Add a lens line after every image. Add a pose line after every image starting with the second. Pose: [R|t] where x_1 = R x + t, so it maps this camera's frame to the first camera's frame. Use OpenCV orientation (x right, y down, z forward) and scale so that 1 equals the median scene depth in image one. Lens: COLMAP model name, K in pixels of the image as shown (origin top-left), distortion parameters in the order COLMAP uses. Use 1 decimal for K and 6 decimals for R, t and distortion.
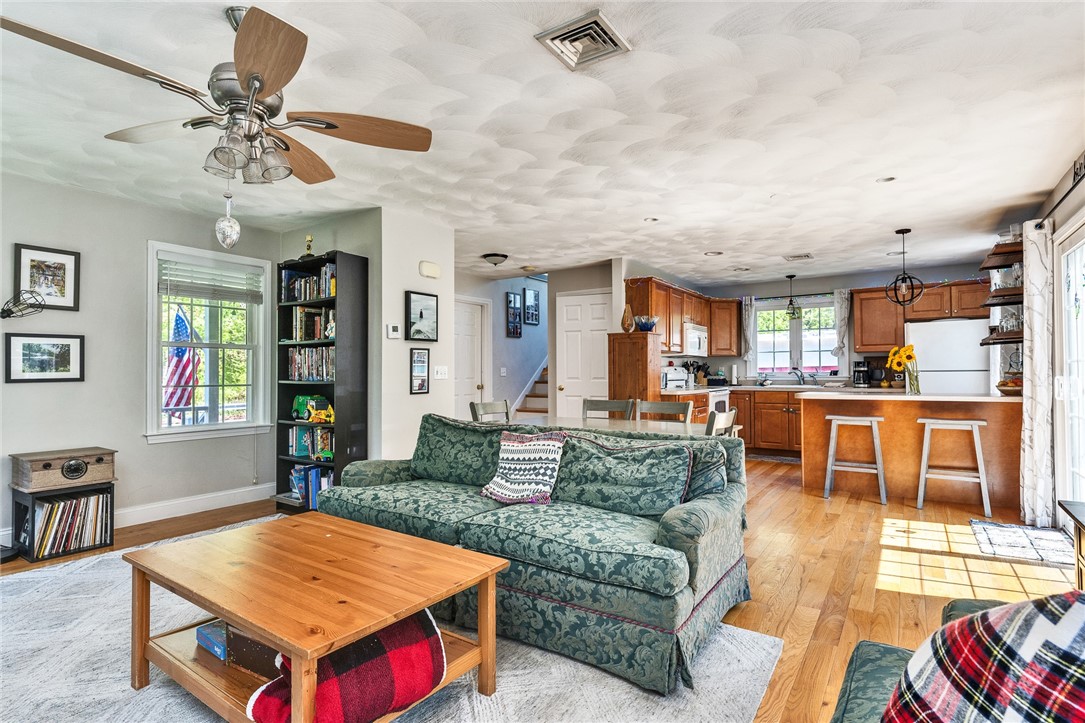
lens RADIAL K [[532.9, 0, 542.8], [0, 532.9, 367.0], [0, 0, 1]] dist [-0.001765, -0.000242]
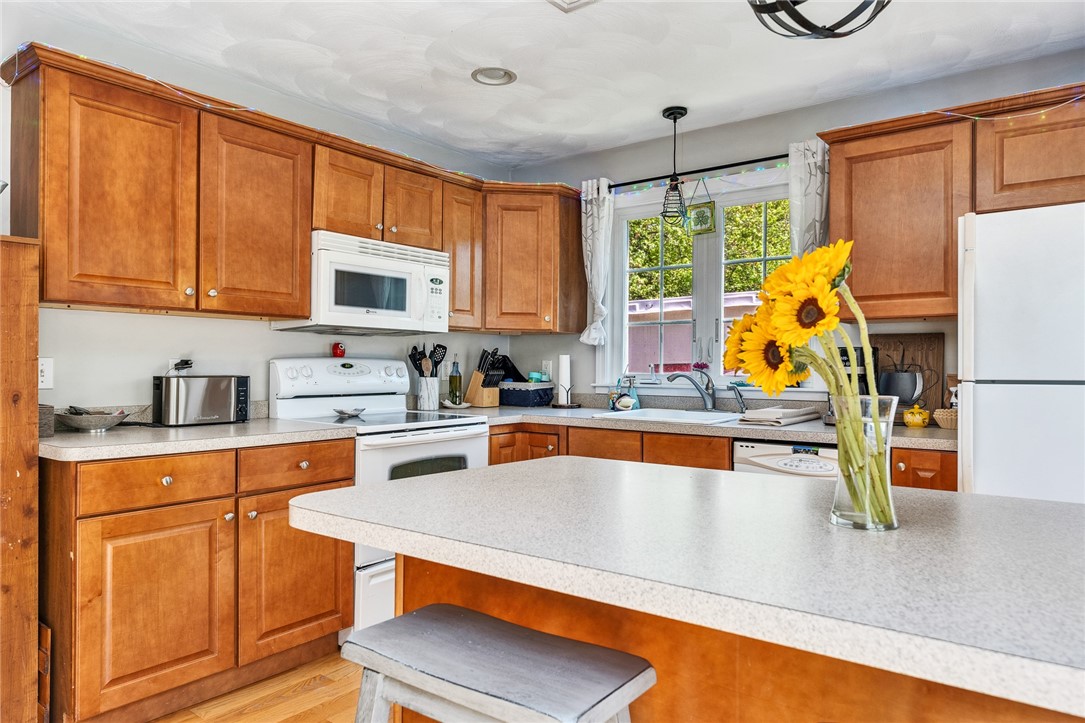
lens RADIAL K [[715.6, 0, 538.3], [0, 715.6, 367.4], [0, 0, 1]] dist [-0.001614, 0.000815]
pose [[0.998091, 0.010728, -0.060826, 0.410056], [-0.009889, 0.999852, 0.014083, -0.002533], [0.060968, -0.013455, 0.998049, 0.513104]]
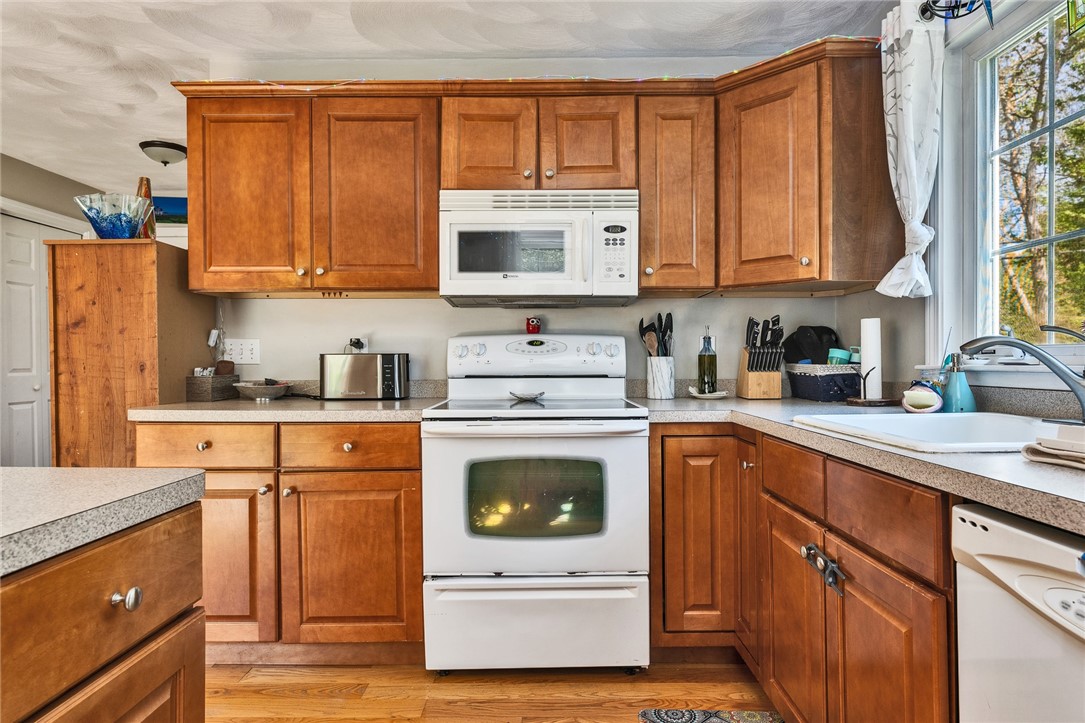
lens RADIAL K [[627.3, 0, 538.1], [0, 627.3, 364.9], [0, 0, 1]] dist [0.000099, 0.001190]
pose [[0.557569, 0.007446, -0.830097, 0.563863], [0.009454, 0.999838, 0.015319, 0.012053], [0.830077, -0.016389, 0.557408, 0.786714]]
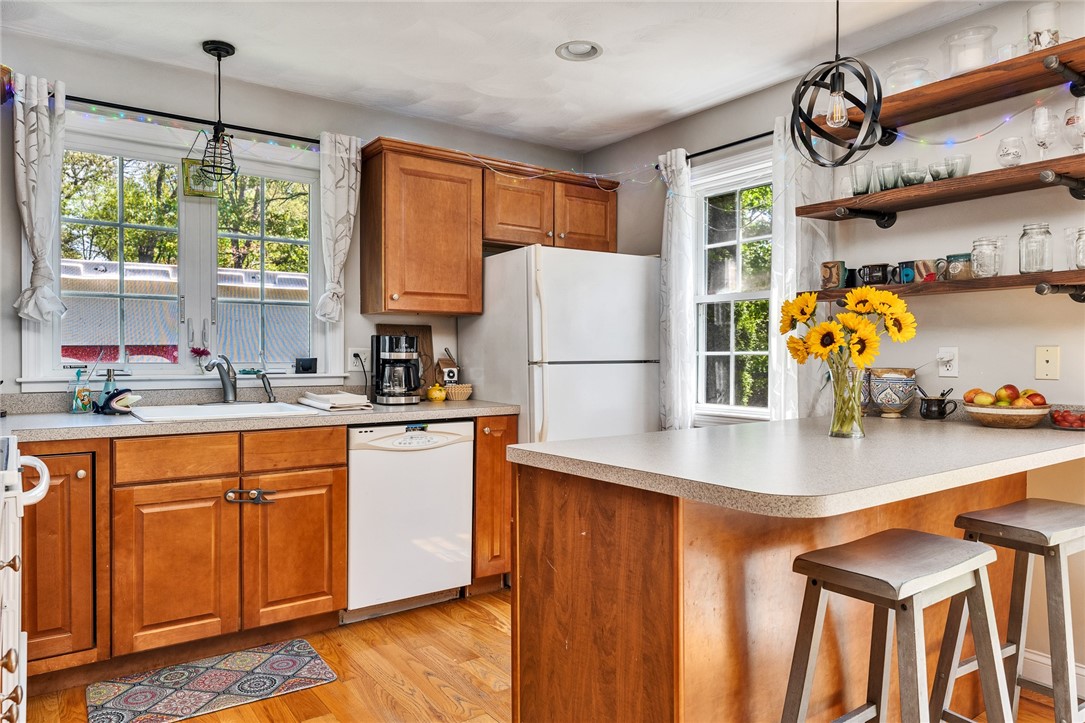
lens RADIAL K [[715.6, 0, 539.1], [0, 715.6, 367.1], [0, 0, 1]] dist [-0.001614, 0.000815]
pose [[0.338854, -0.009846, 0.940787, 0.145384], [-0.014916, 0.999763, 0.015835, 0.001872], [-0.940721, -0.019398, 0.338627, 0.697225]]
